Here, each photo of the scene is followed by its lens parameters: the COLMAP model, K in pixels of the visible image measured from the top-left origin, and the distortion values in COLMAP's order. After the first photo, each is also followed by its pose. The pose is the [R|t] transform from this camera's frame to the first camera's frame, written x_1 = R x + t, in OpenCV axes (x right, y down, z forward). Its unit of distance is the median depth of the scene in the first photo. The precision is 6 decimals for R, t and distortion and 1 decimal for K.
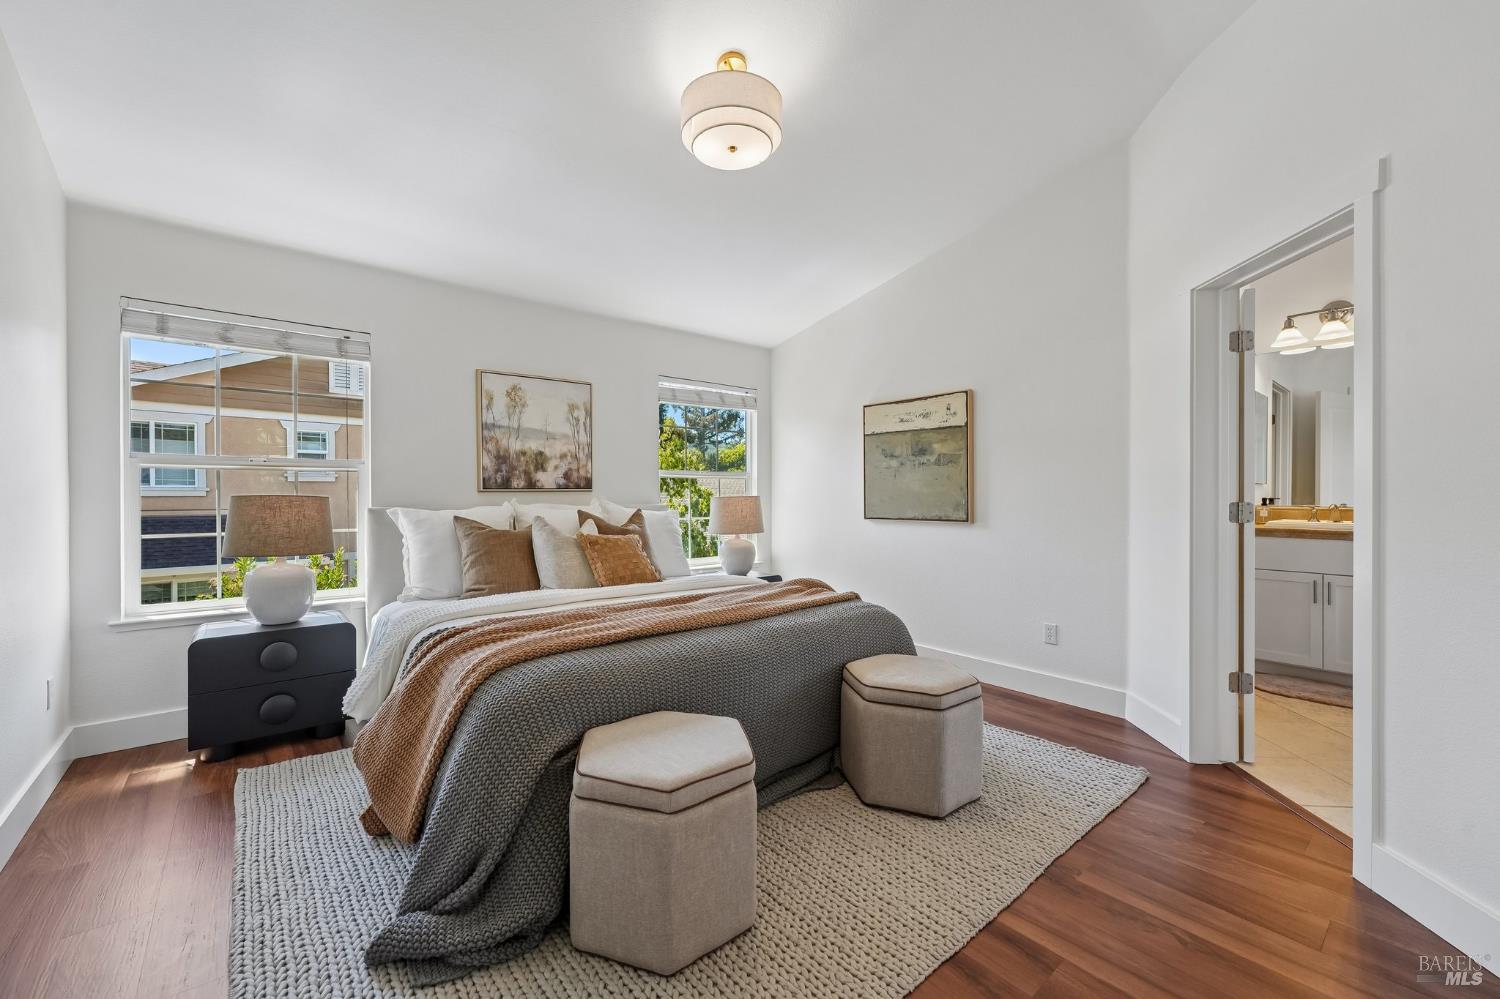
lens RADIAL K [[603.7, 0, 740.1], [0, 603.7, 491.6], [0, 0, 1]] dist [-0.001824, -0.000153]
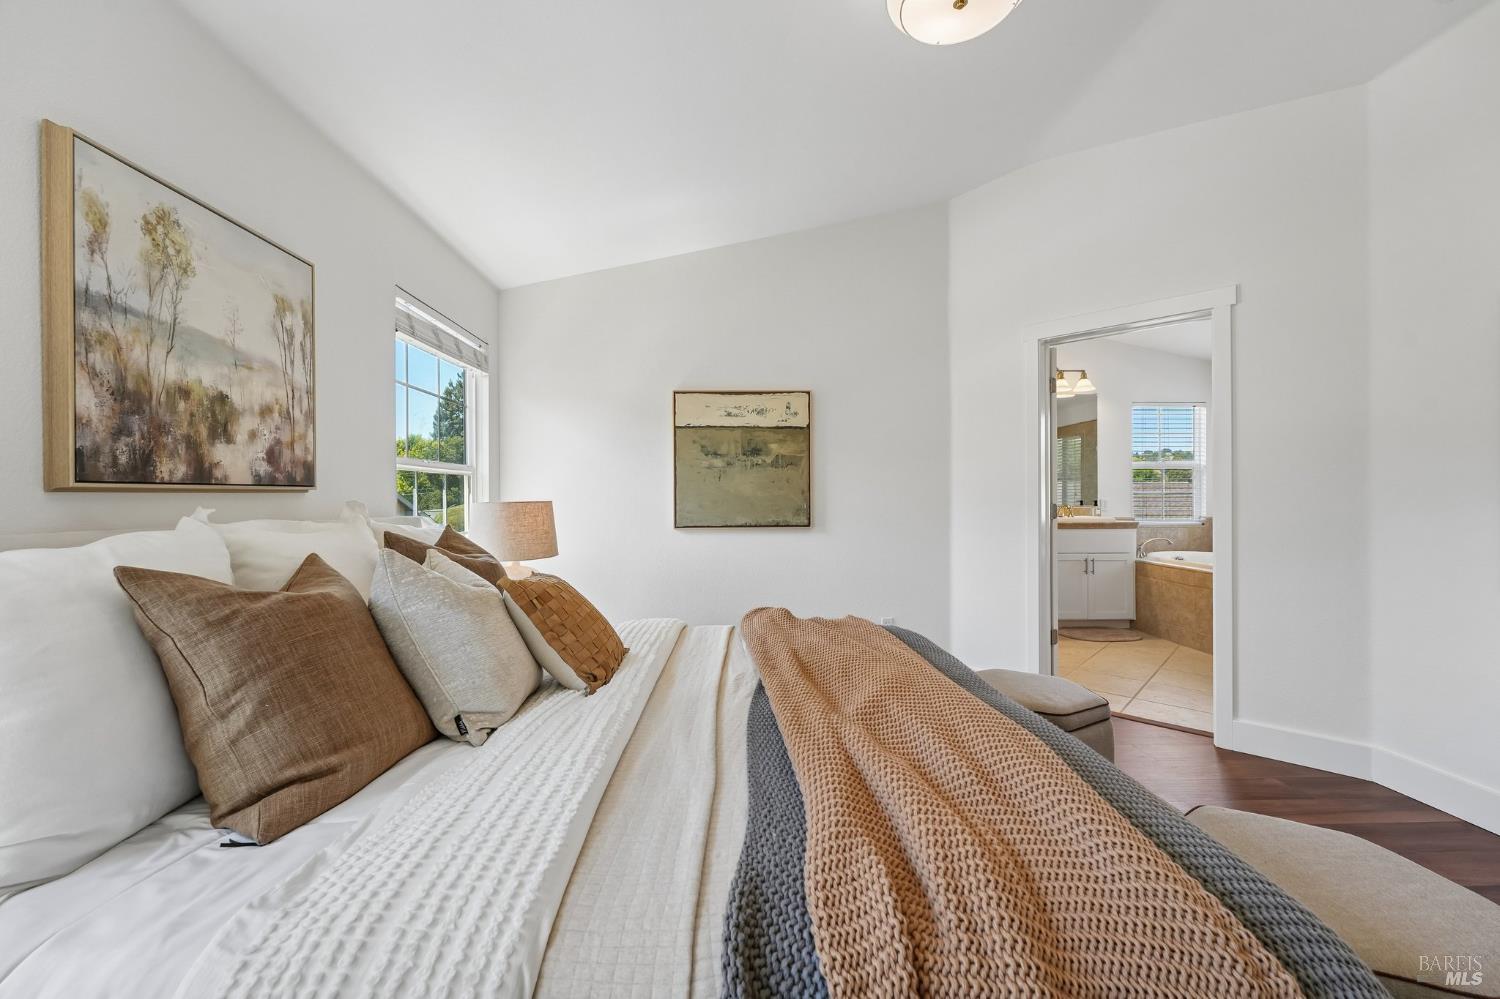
lens RADIAL K [[603.7, 0, 755.3], [0, 603.7, 497.0], [0, 0, 1]] dist [-0.001824, -0.000153]
pose [[0.613893, 0.002219, 0.789386, -0.419870], [-0.002142, 0.999997, -0.001146, 0.003443], [-0.789386, -0.000987, 0.613896, 0.449858]]
